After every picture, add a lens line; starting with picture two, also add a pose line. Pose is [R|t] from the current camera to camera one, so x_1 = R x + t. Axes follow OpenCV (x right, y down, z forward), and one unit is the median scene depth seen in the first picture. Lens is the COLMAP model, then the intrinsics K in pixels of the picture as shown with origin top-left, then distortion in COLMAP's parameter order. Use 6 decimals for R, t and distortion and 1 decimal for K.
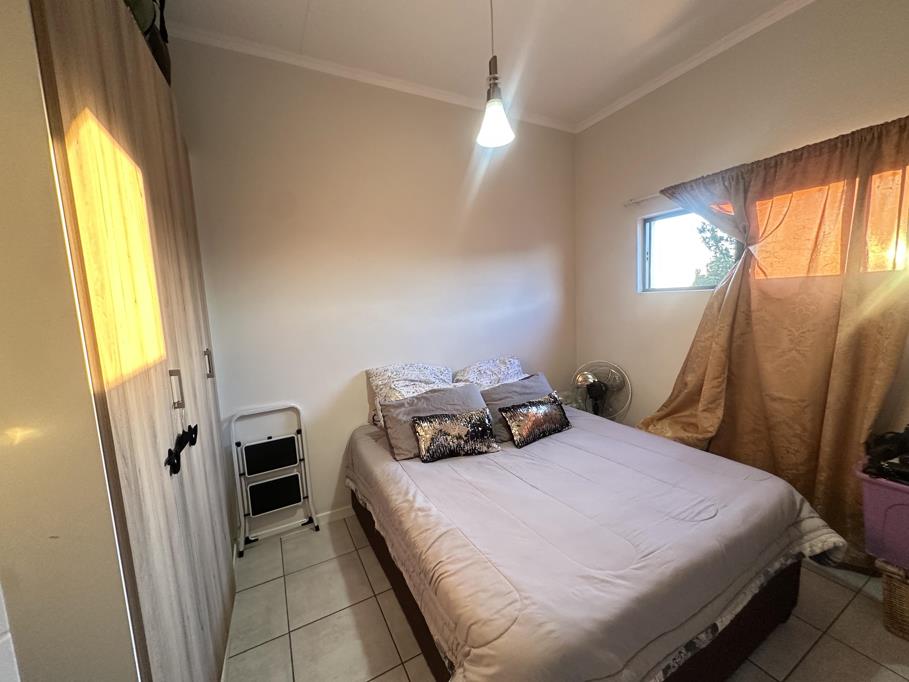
lens RADIAL K [[361.9, 0, 454.5], [0, 361.9, 341.0], [0, 0, 1]] dist [0.000154, 0.000028]
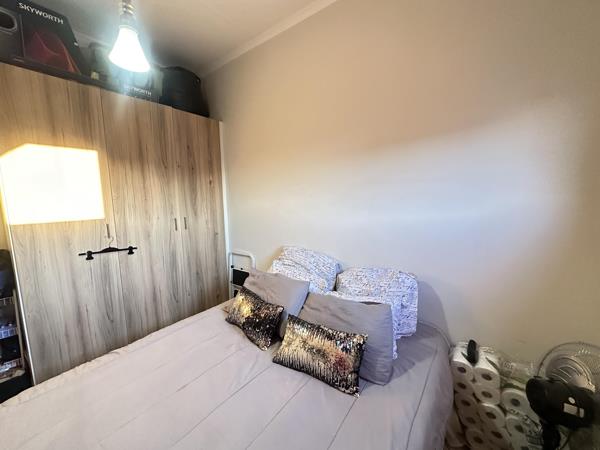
lens RADIAL K [[238.9, 0, 300.0], [0, 238.9, 225.0], [0, 0, 1]] dist [0.000154, 0.000028]
pose [[0.416019, 0.152430, -0.896489, 0.672704], [-0.104227, 0.987347, 0.119511, -0.131174], [0.903363, 0.043719, 0.426642, 0.738903]]
